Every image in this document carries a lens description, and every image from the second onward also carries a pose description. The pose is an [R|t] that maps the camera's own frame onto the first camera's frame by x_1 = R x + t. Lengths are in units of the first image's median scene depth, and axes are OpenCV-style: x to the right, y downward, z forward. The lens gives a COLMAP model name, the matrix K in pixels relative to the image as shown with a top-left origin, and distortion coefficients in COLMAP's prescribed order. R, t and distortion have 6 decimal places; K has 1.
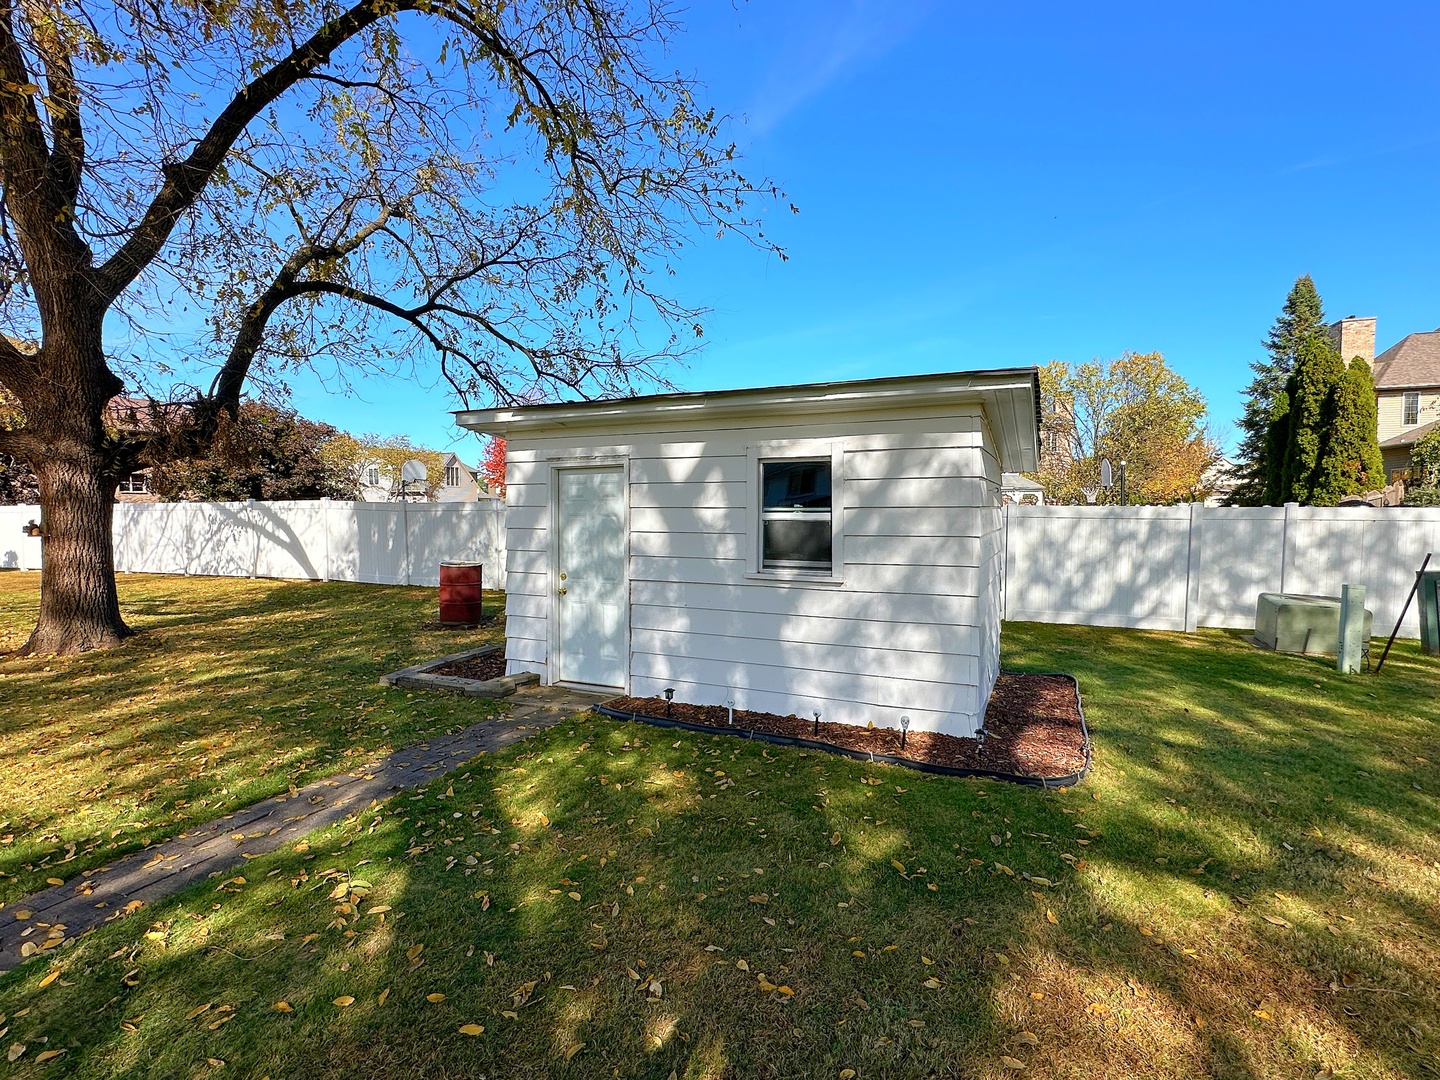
lens RADIAL K [[720.7, 0, 722.3], [0, 720.7, 546.5], [0, 0, 1]] dist [0.001396, -0.000183]
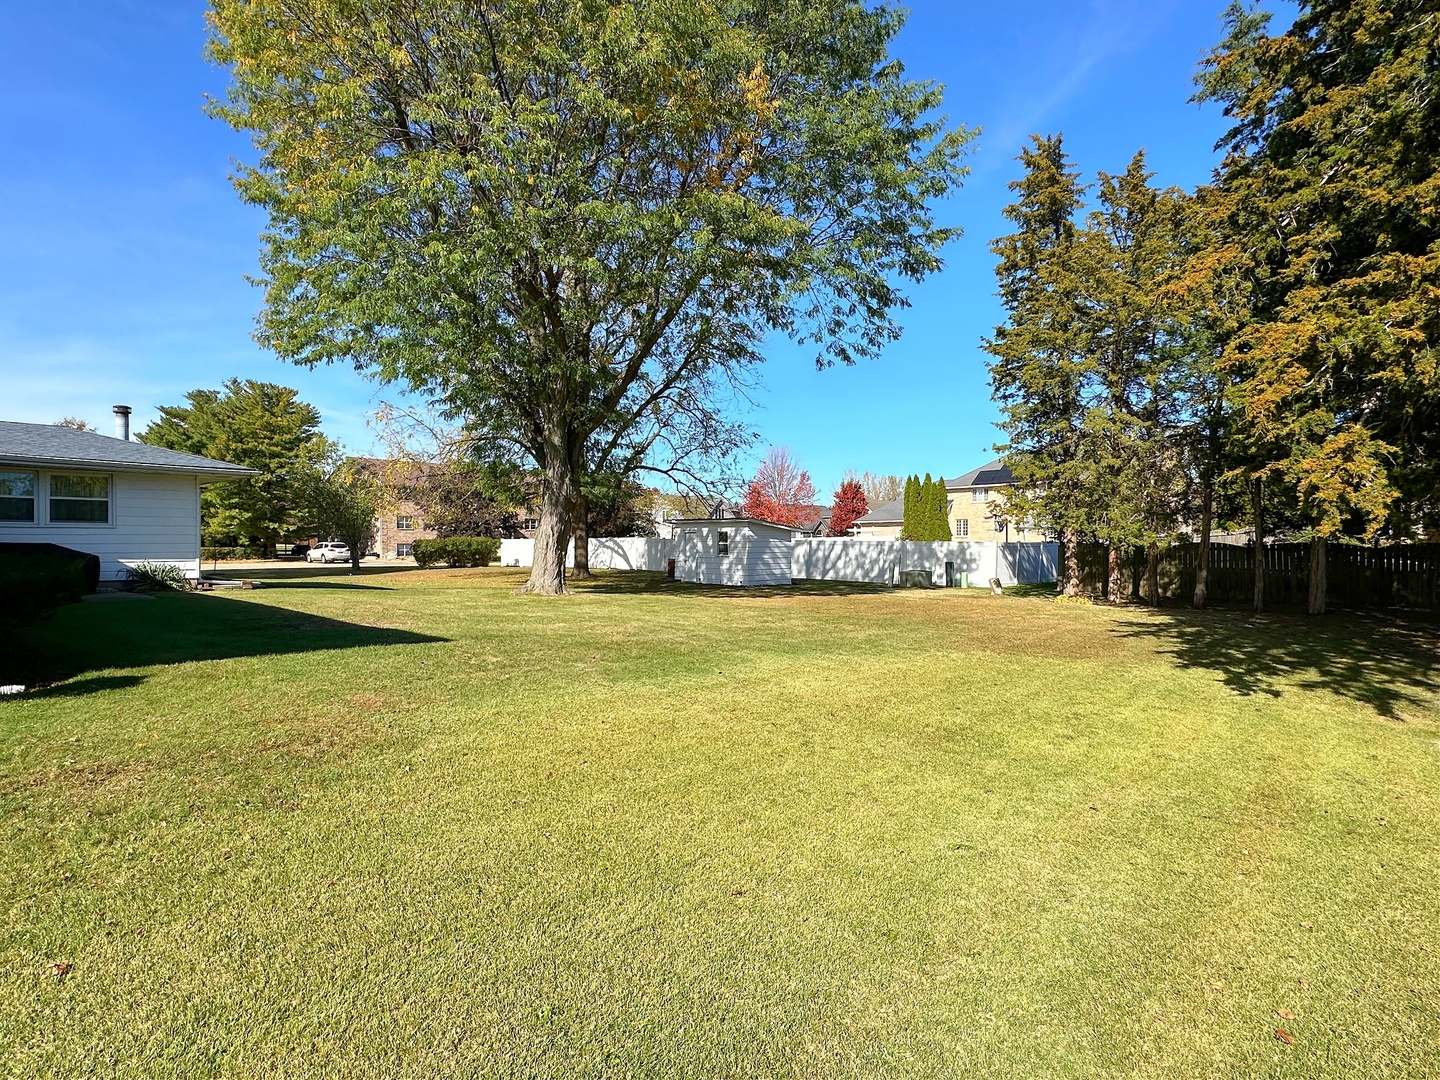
lens RADIAL K [[766.5, 0, 720.3], [0, 766.5, 540.1], [0, 0, 1]] dist [-0.000230, -0.000001]
pose [[0.925684, 0.002409, -0.378291, 1.389445], [-0.022300, 0.998588, -0.048210, 0.126462], [0.377640, 0.053063, 0.924431, -2.584230]]
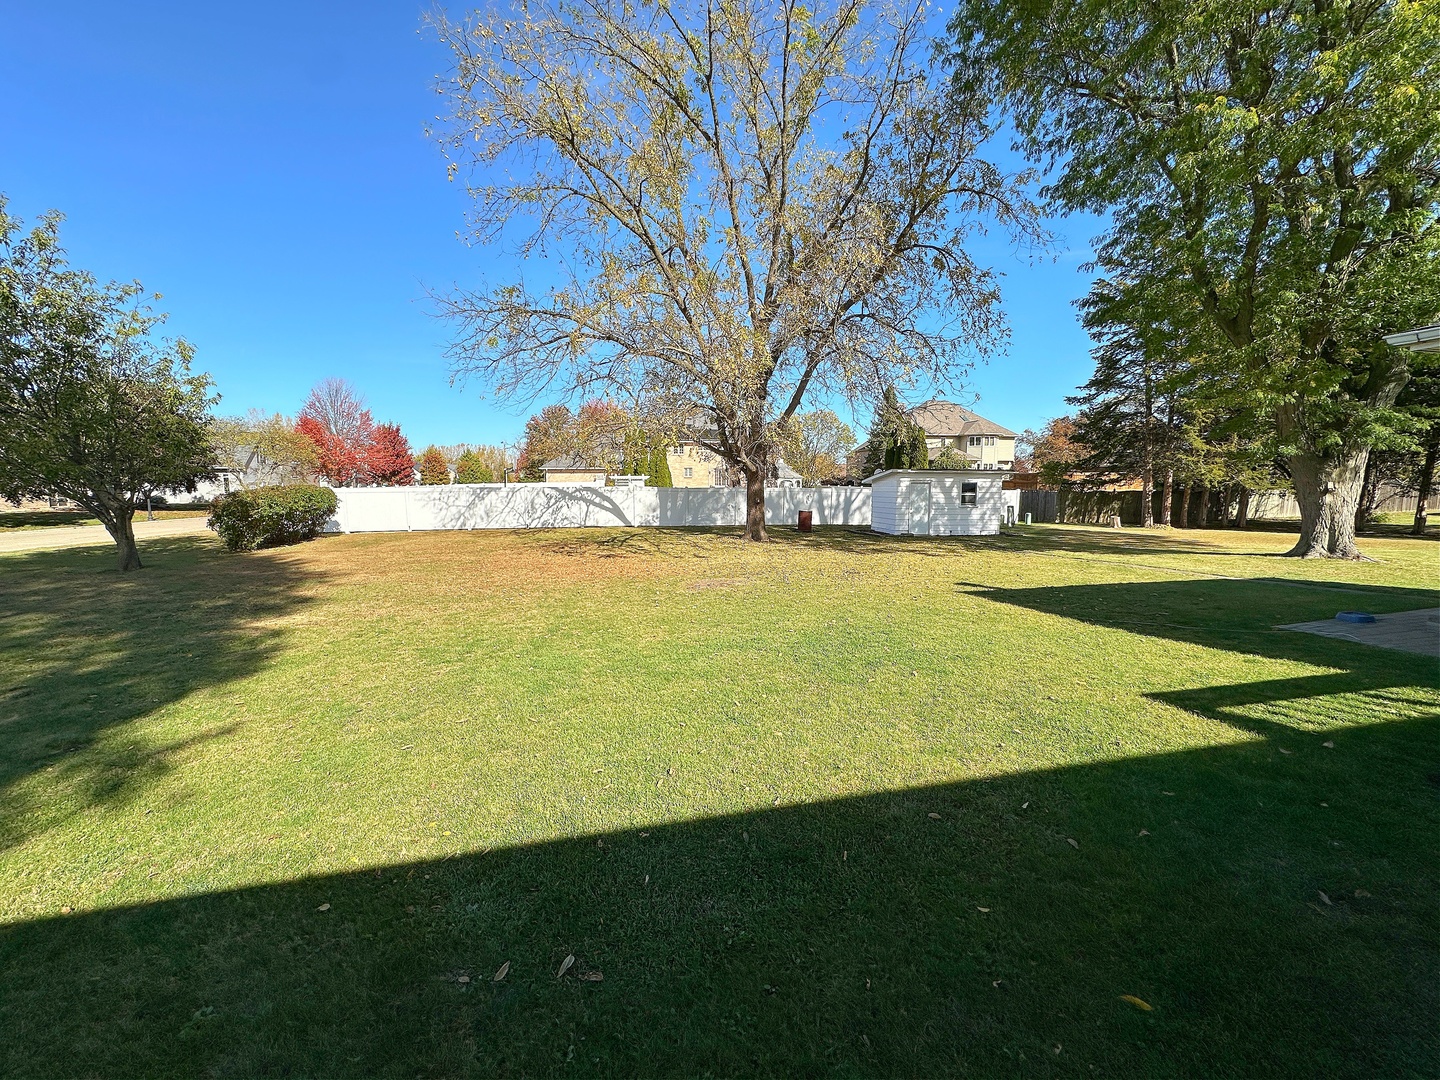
lens RADIAL K [[573.1, 0, 717.1], [0, 573.1, 538.1], [0, 0, 1]] dist [0.000572, 0.000017]
pose [[0.817394, -0.050871, 0.573829, -2.442693], [0.026271, 0.998349, 0.051083, 0.007513], [-0.575480, -0.026680, 0.817380, -0.831637]]
